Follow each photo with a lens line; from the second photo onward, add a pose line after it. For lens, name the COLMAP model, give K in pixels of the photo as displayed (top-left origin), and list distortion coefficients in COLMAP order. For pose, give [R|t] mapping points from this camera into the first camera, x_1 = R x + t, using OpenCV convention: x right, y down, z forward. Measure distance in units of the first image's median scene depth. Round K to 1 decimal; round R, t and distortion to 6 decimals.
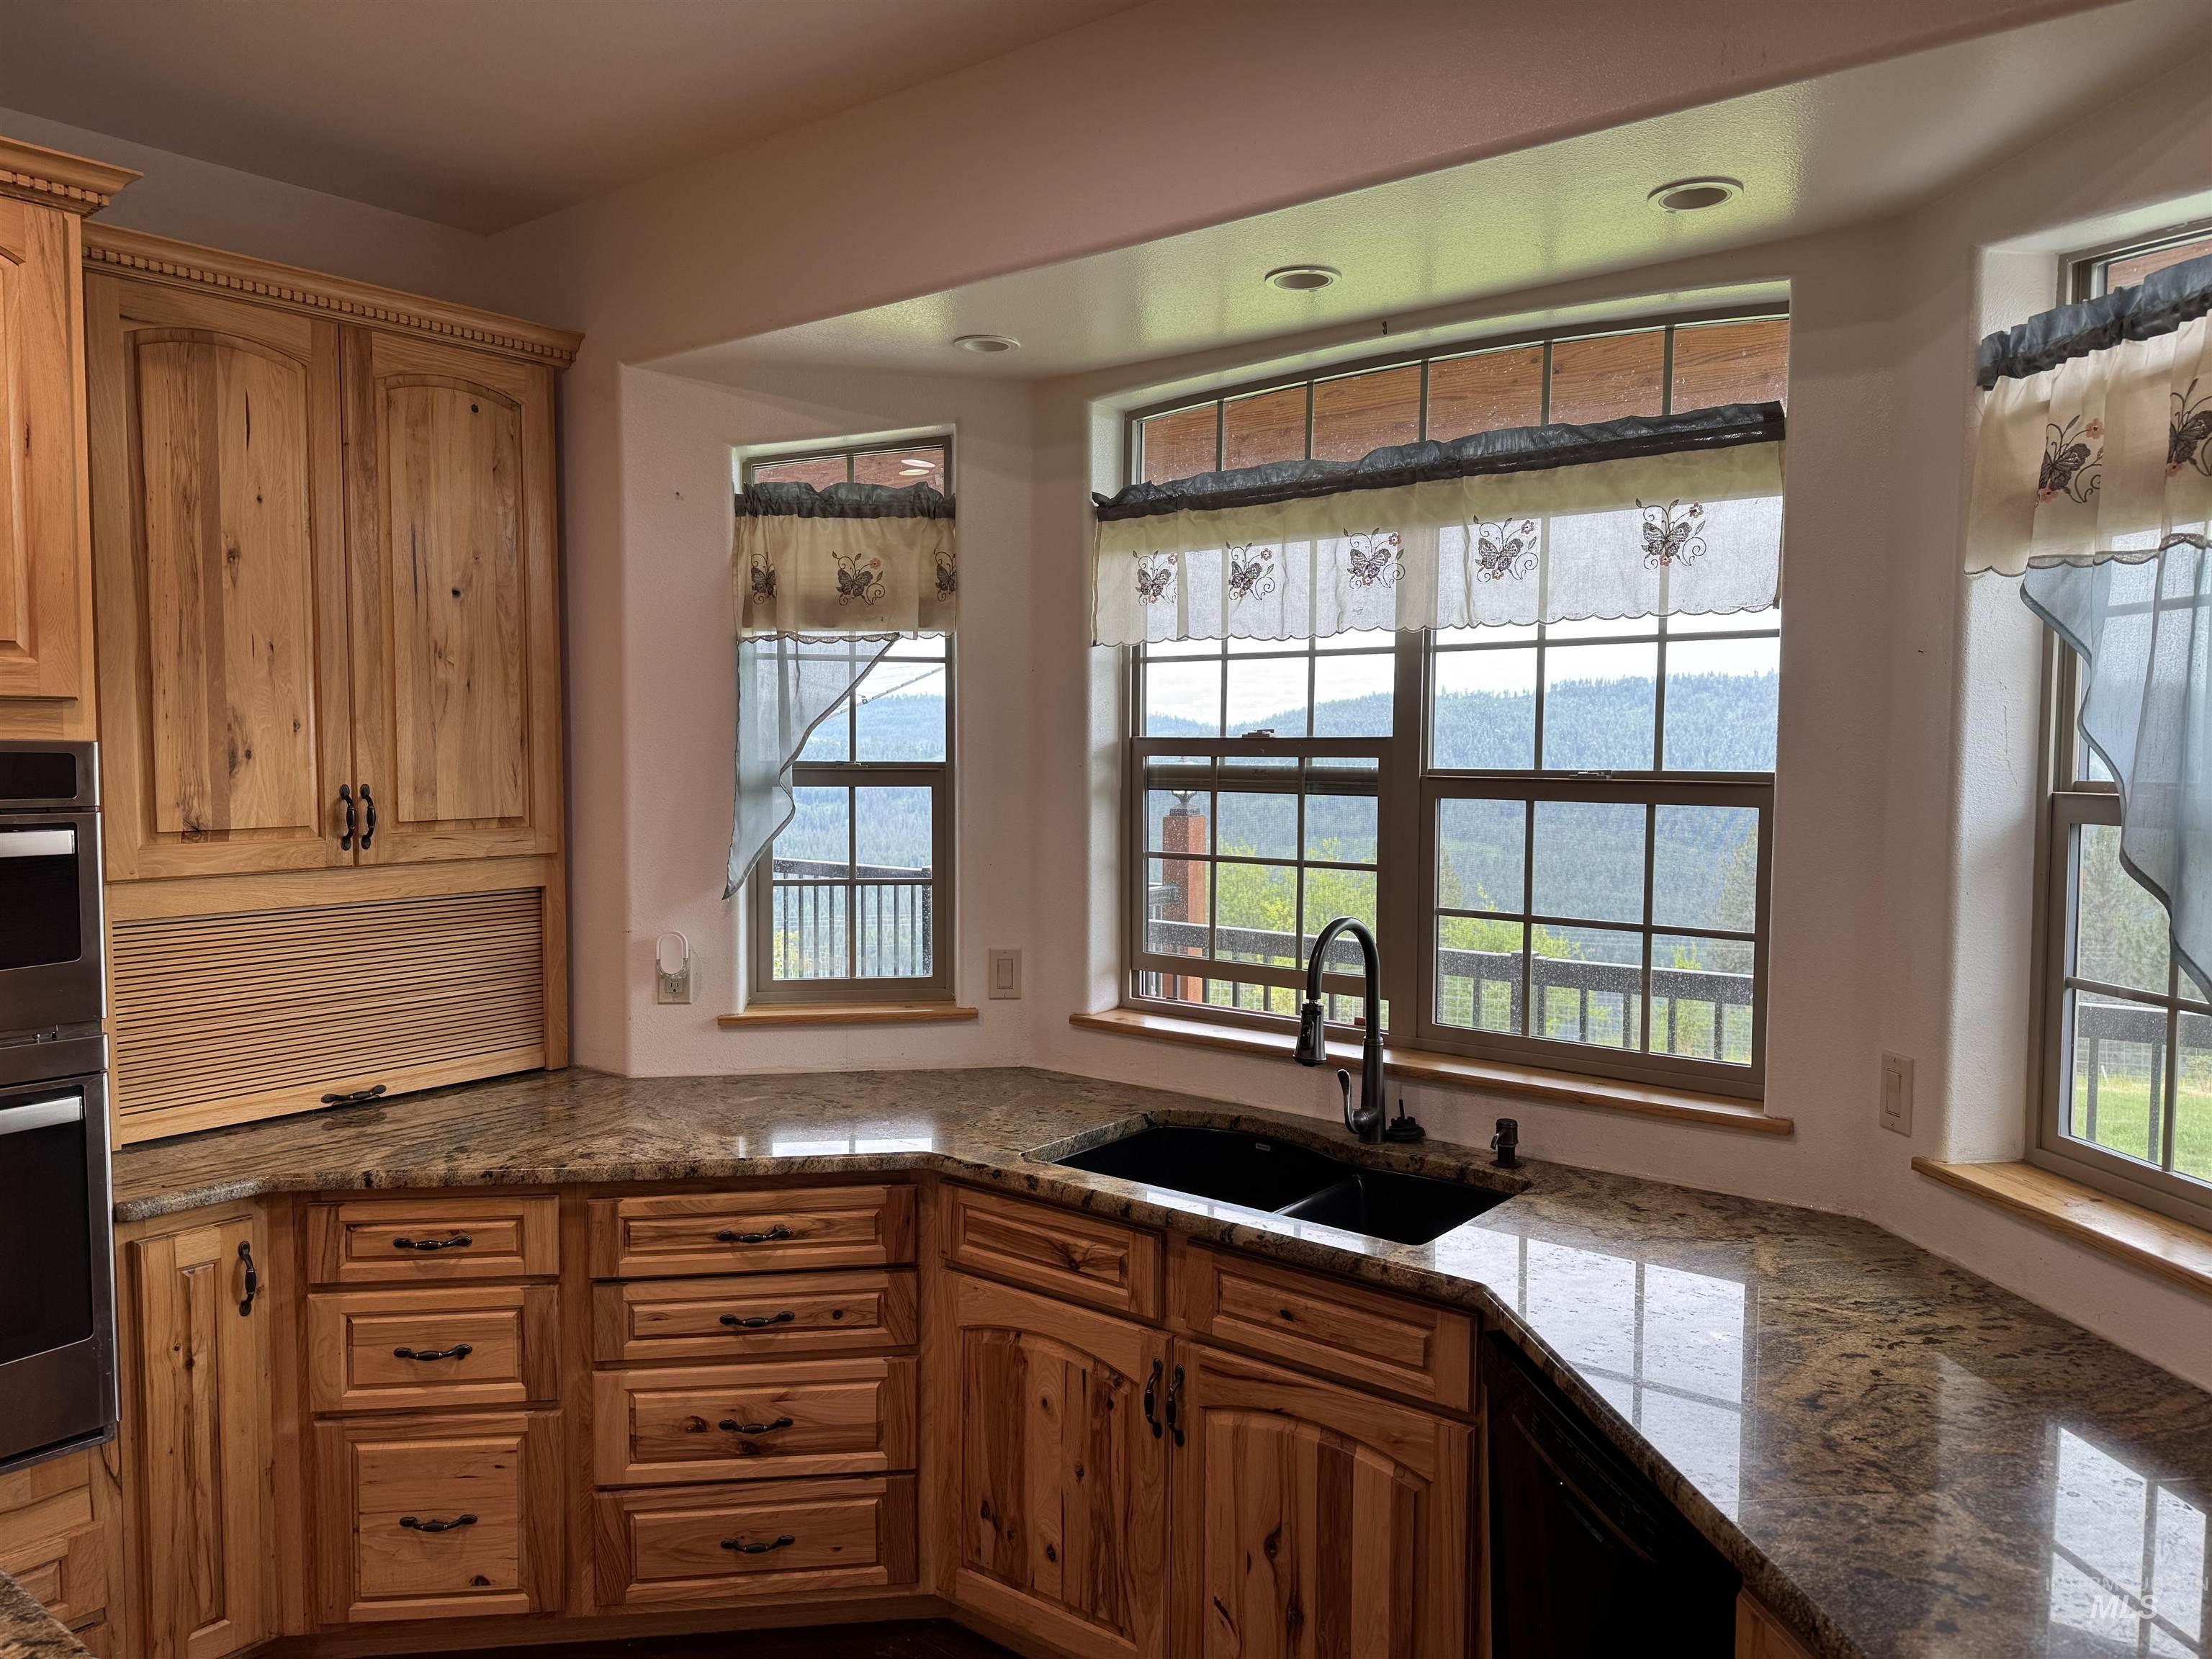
lens RADIAL K [[1553.7, 0, 1106.0], [0, 1553.7, 829.5], [0, 0, 1]] dist [0.176318, -0.286772]
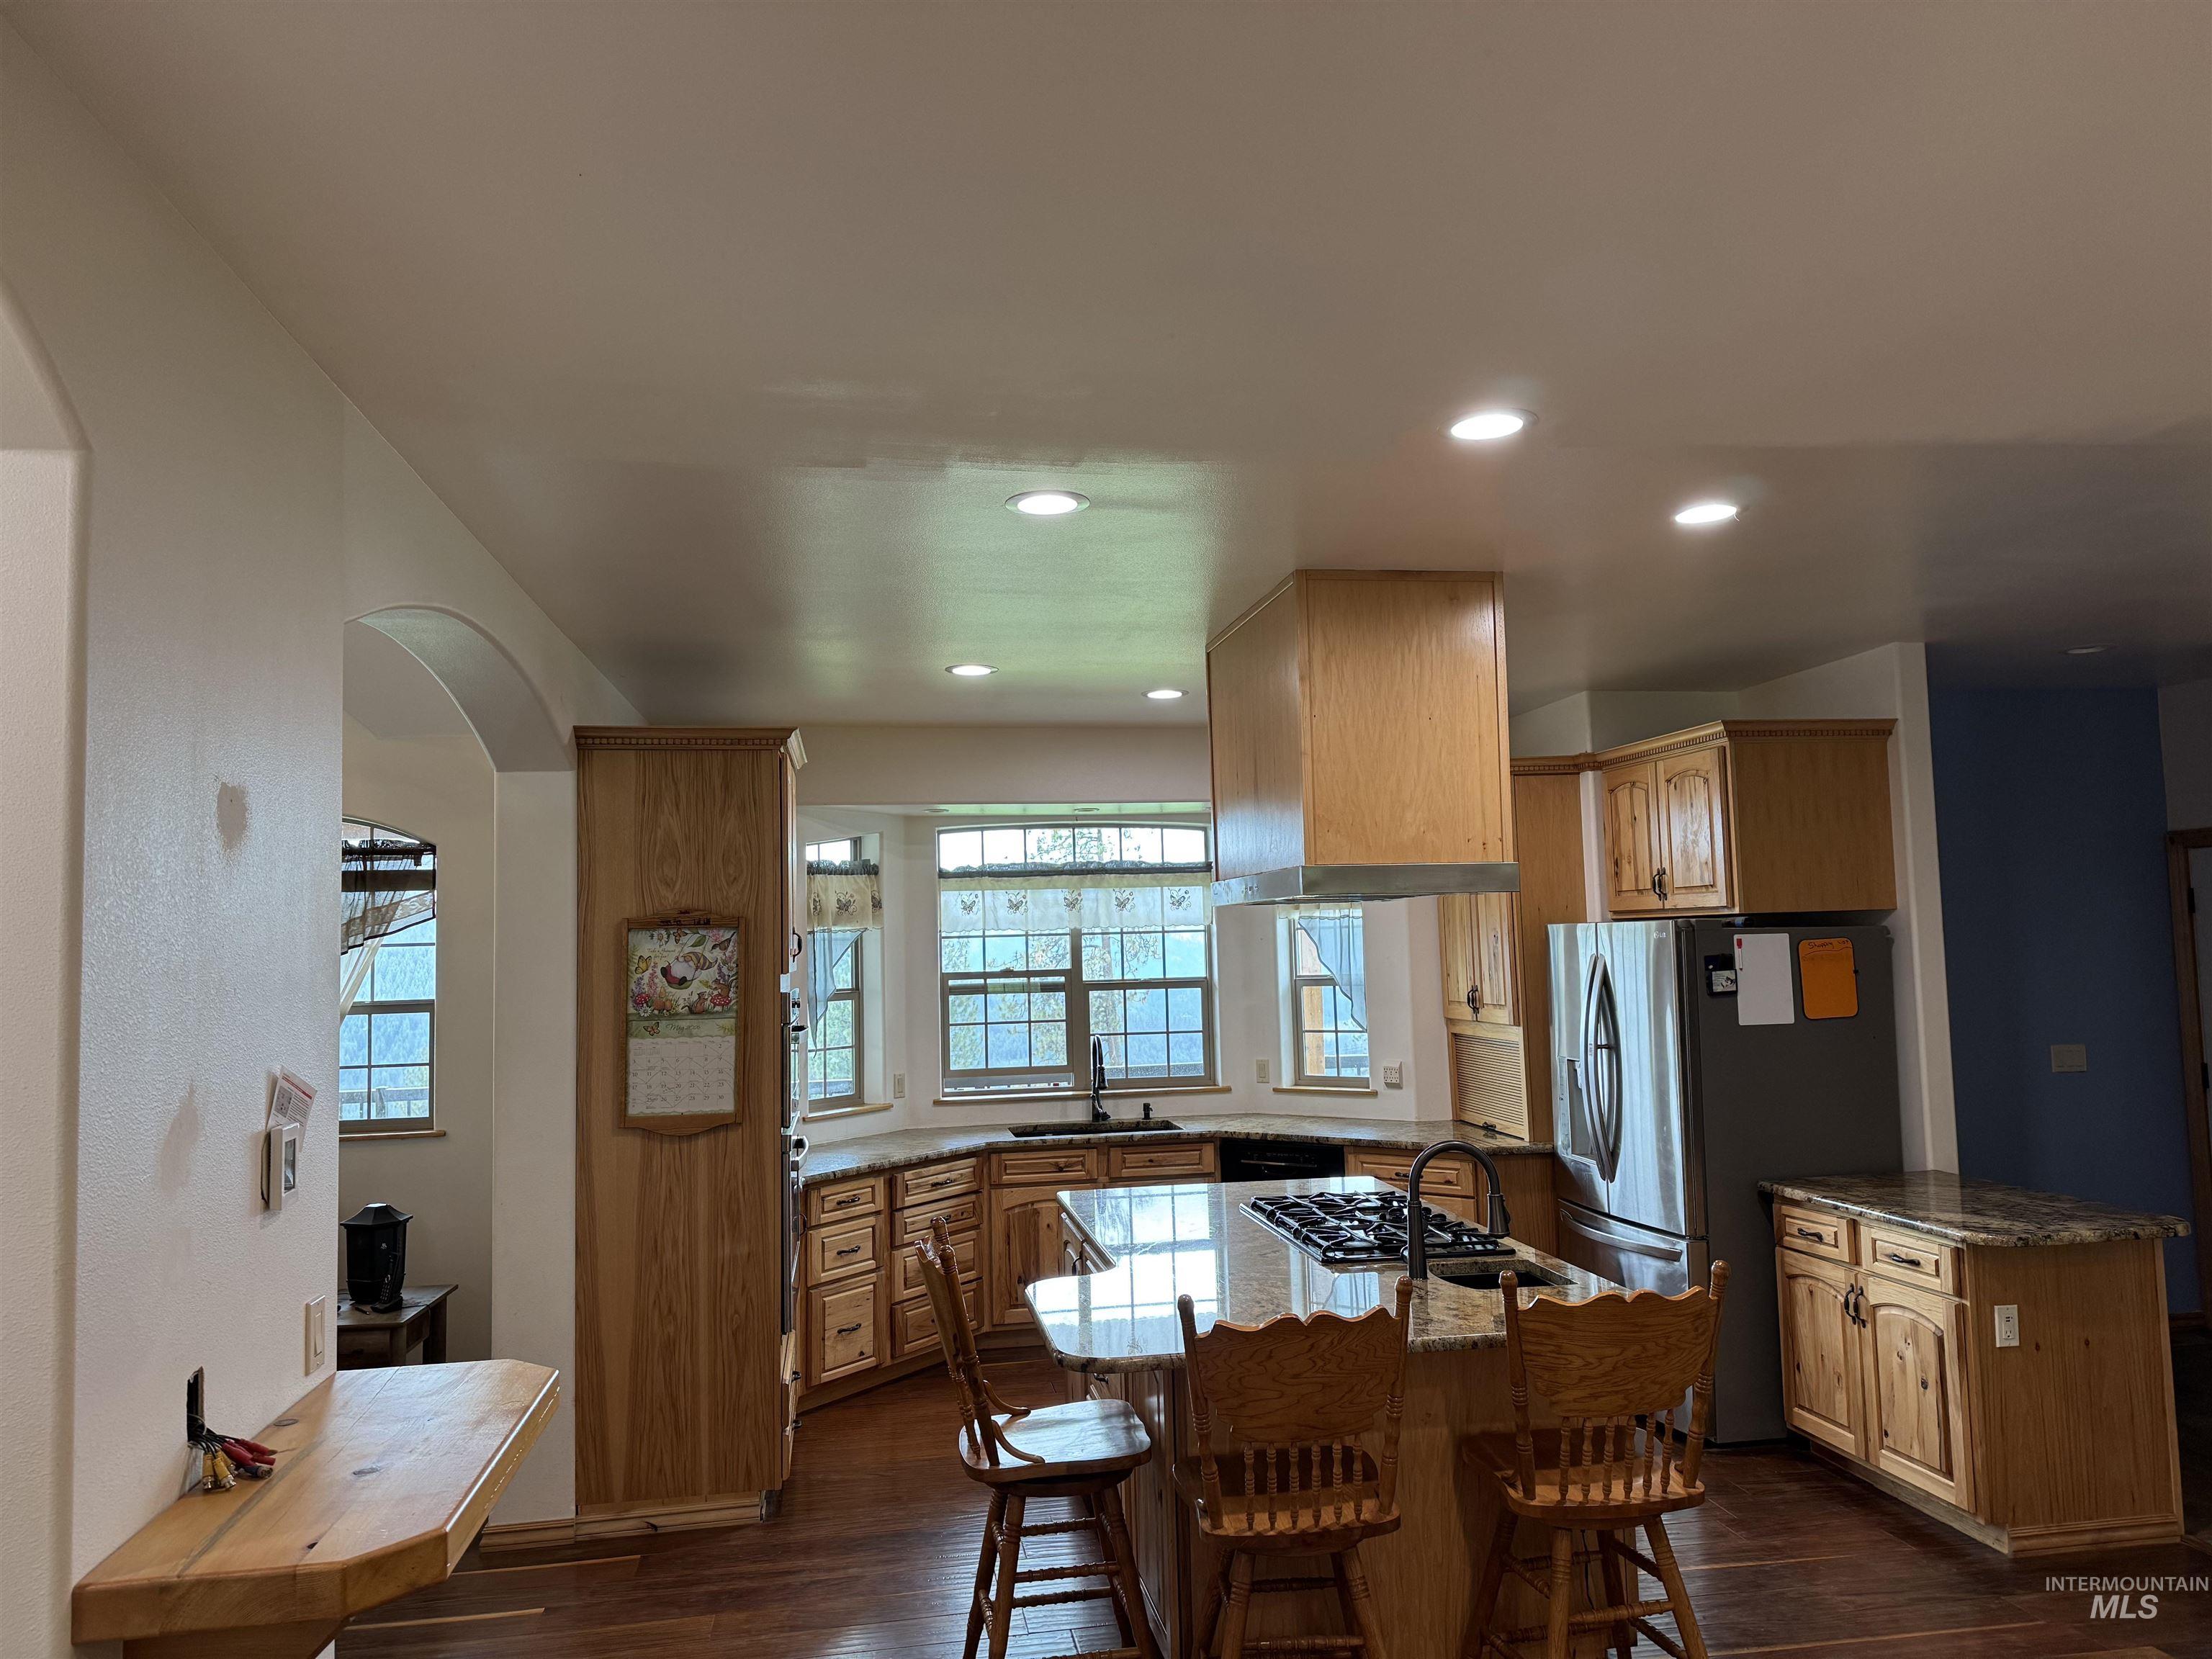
lens RADIAL K [[1553.7, 0, 1106.0], [0, 1553.7, 829.5], [0, 0, 1]] dist [0.176318, -0.286772]
pose [[0.663909, 0.037860, 0.746854, -1.789040], [0.069696, 0.991238, -0.112204, 0.005930], [-0.744559, 0.126546, 0.655453, -0.797396]]
